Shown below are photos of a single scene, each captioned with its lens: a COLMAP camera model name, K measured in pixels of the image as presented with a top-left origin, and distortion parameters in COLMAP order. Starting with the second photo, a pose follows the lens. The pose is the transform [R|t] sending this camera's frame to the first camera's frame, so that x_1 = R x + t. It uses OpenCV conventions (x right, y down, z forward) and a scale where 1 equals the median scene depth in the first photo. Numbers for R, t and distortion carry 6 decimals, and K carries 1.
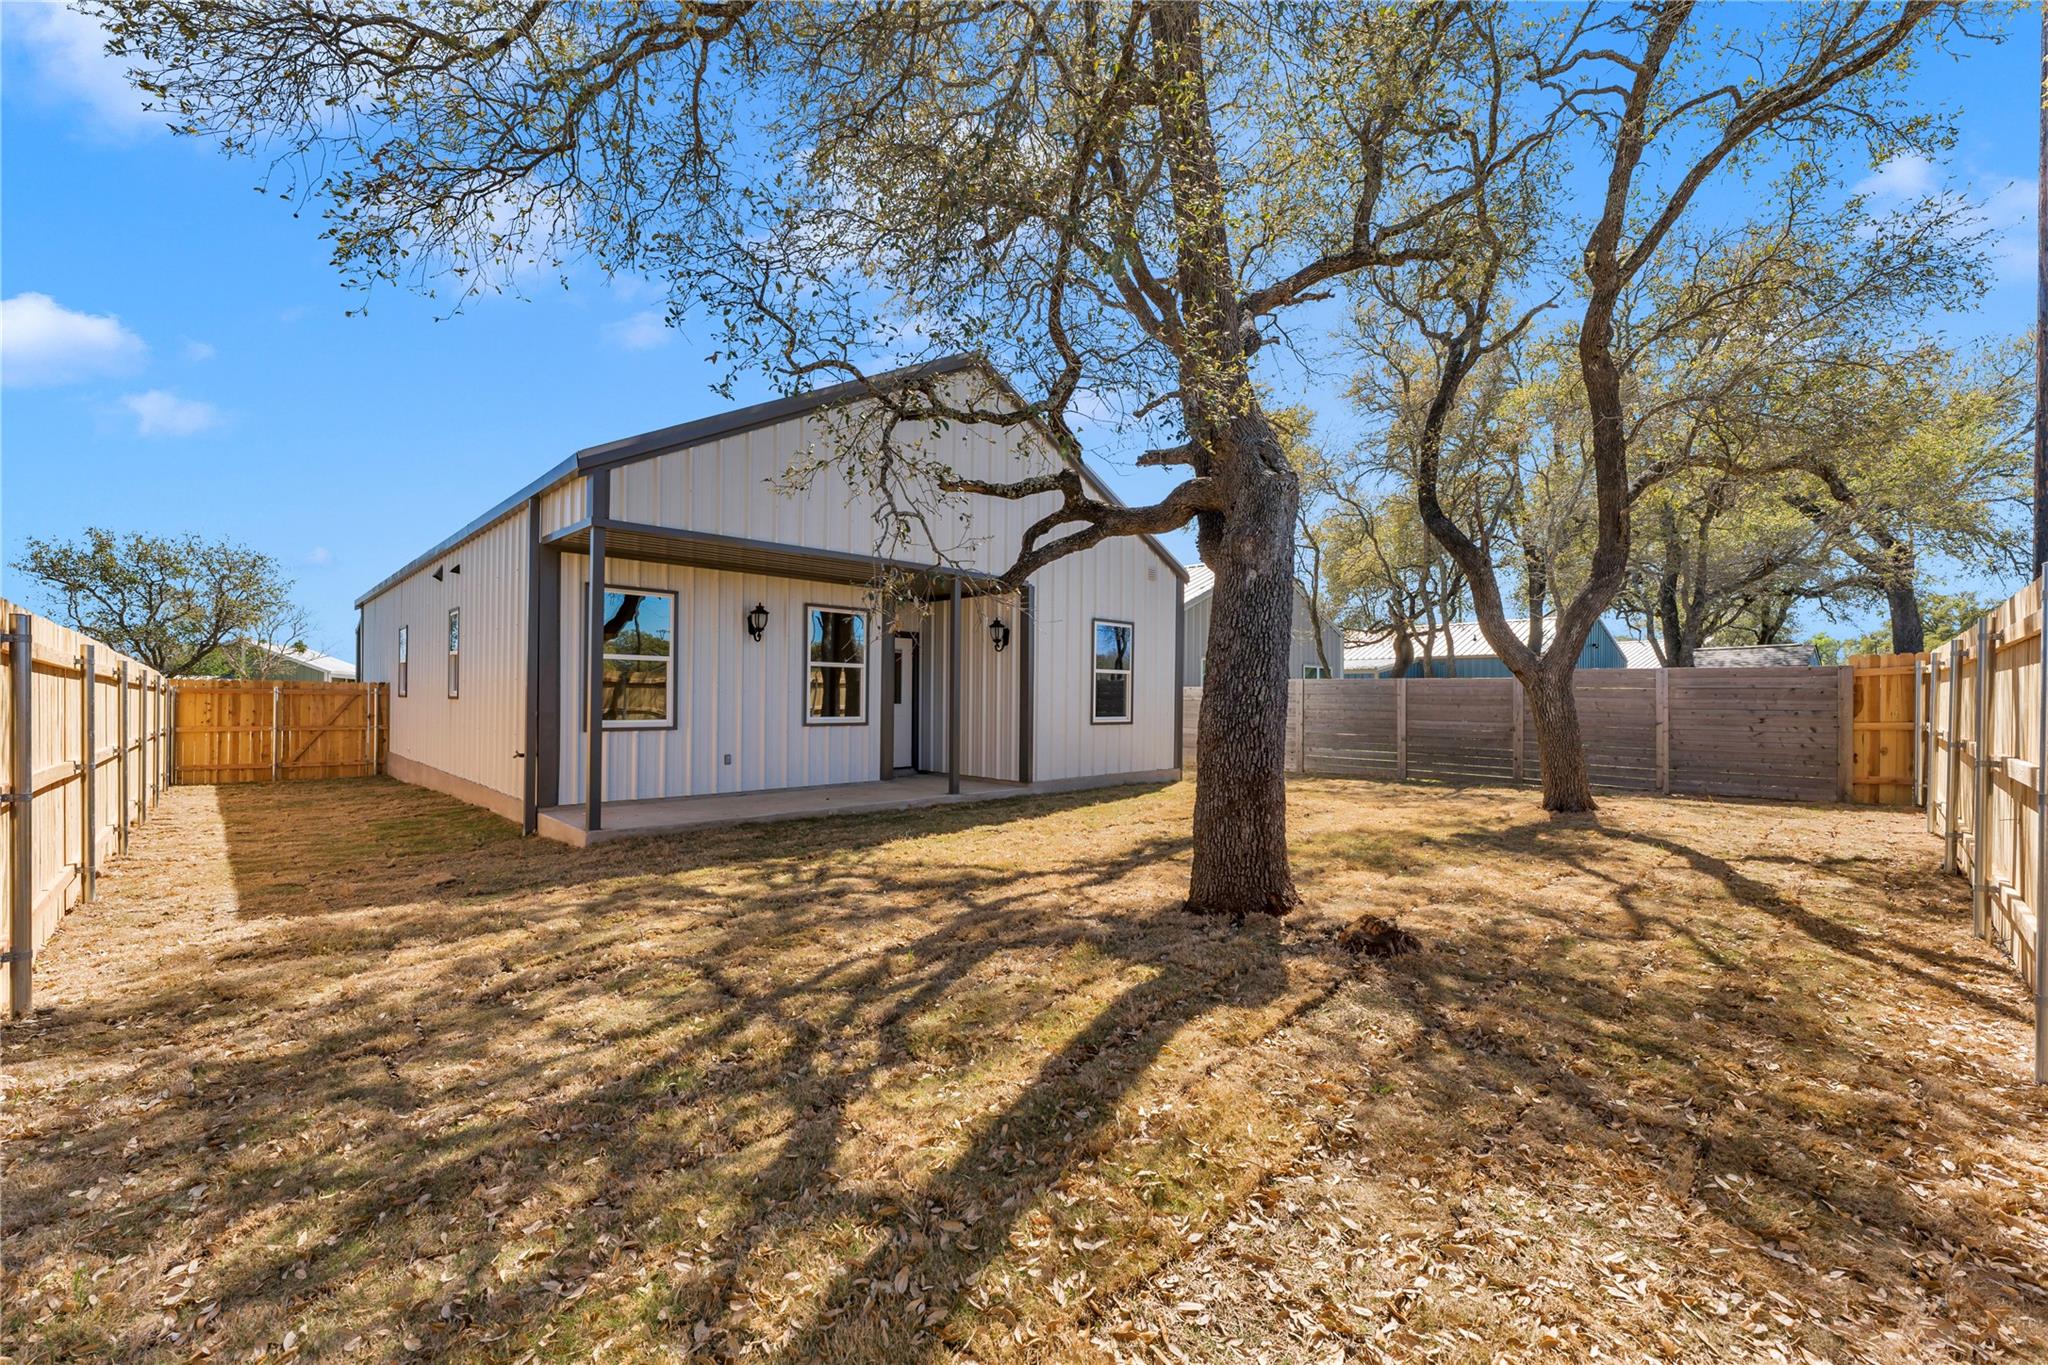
lens RADIAL K [[817.6, 0, 1024.0], [0, 817.6, 682.5], [0, 0, 1]] dist [-0.001843, -0.000253]
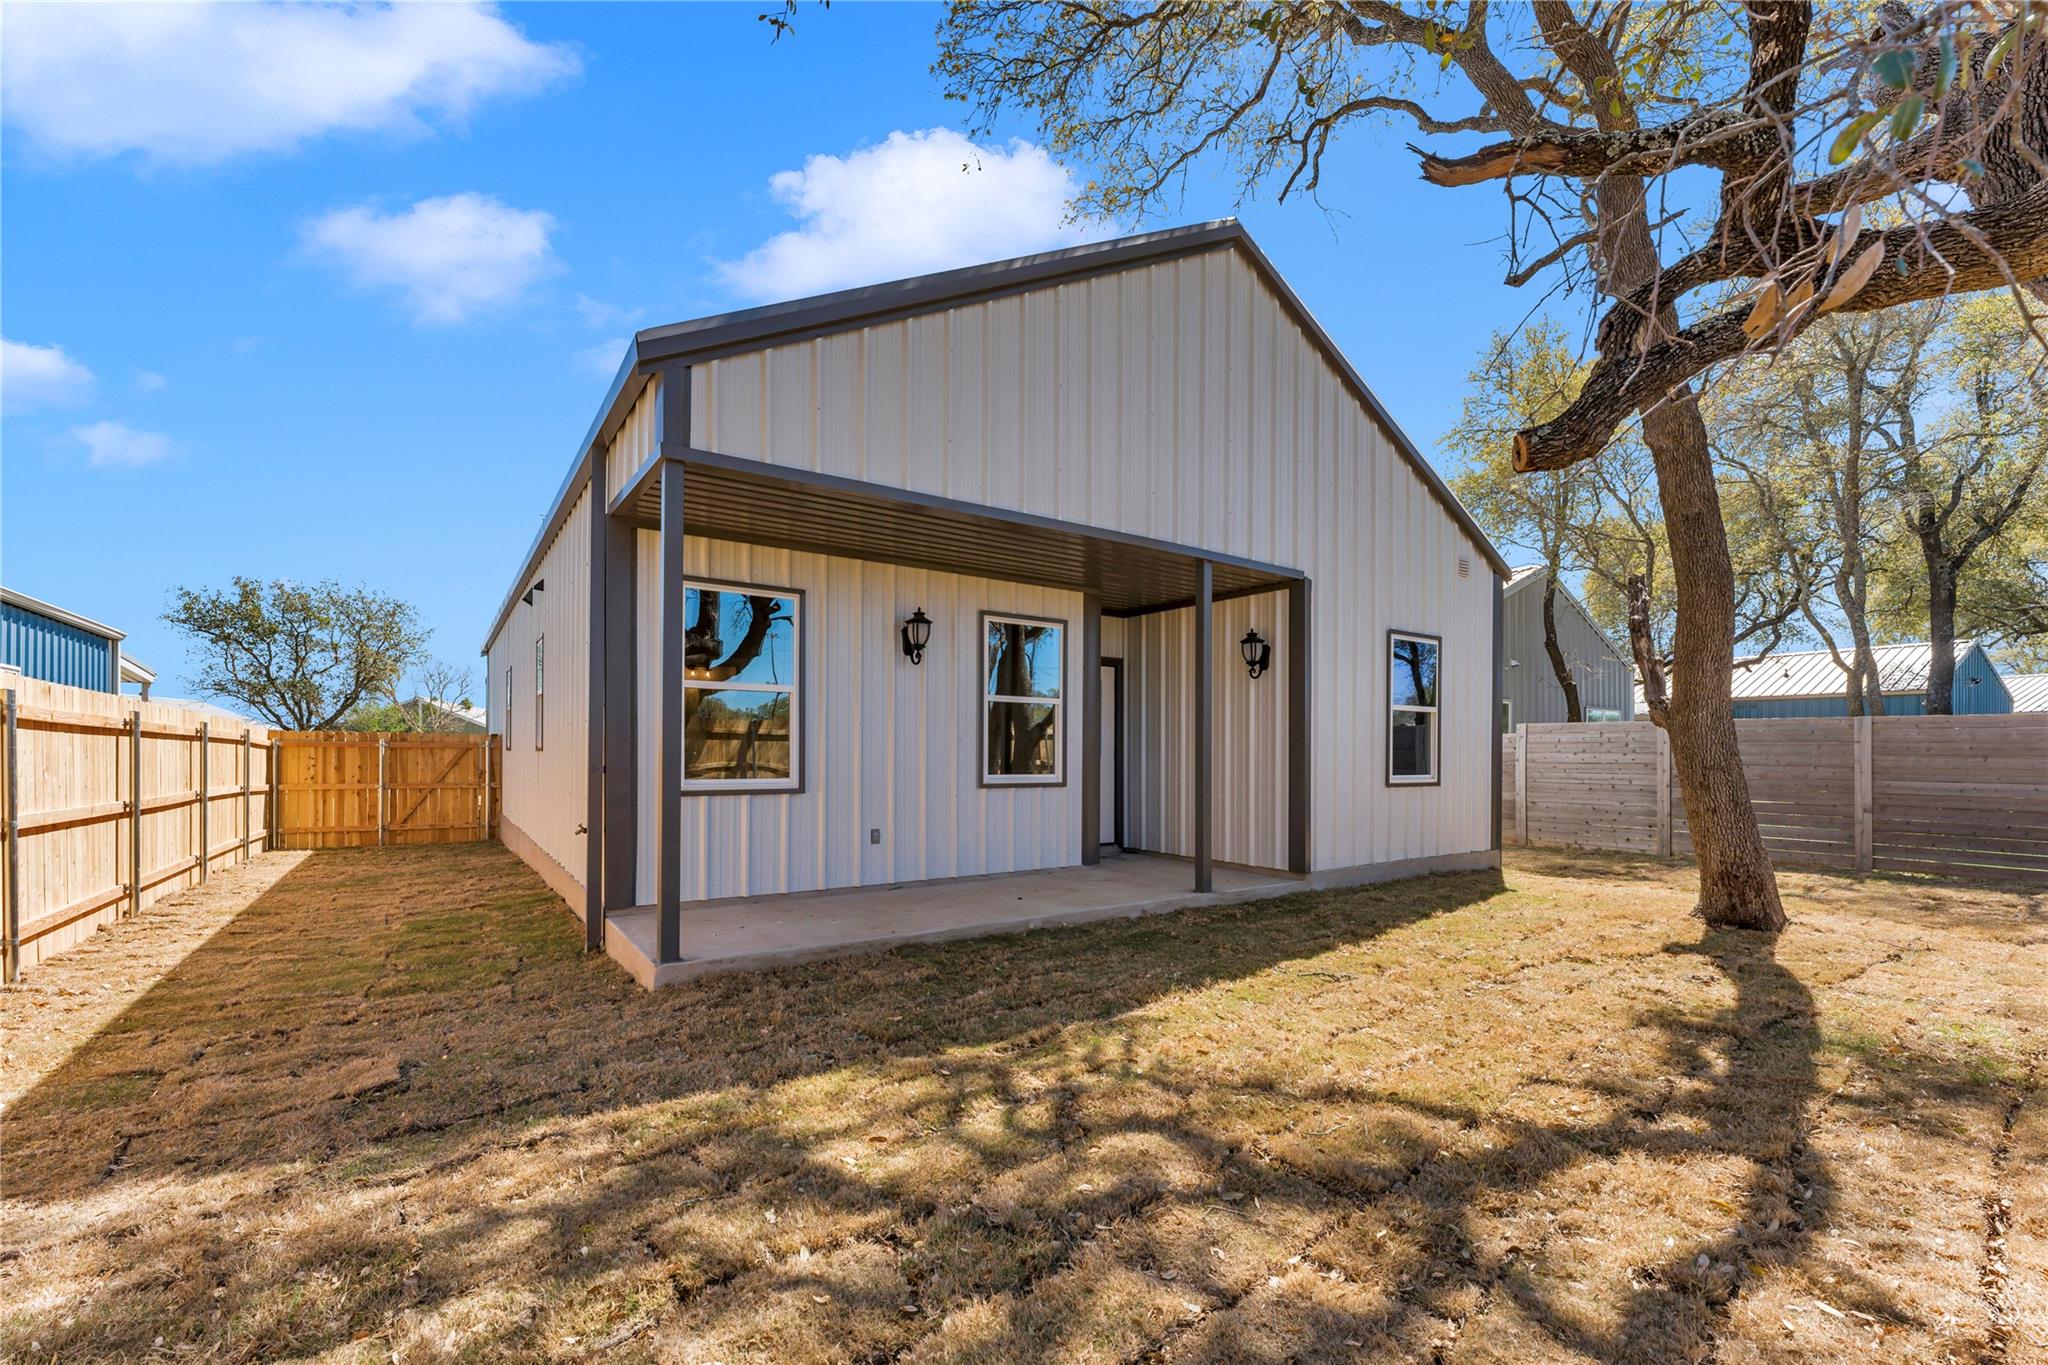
lens RADIAL K [[850.0, 0, 1029.0], [0, 850.0, 751.4], [0, 0, 1]] dist [0.000795, 0.000074]
pose [[0.986809, -0.002579, -0.161867, -0.102523], [0.005065, 0.999875, 0.014949, 0.010967], [0.161808, -0.015572, 0.986699, 0.271653]]
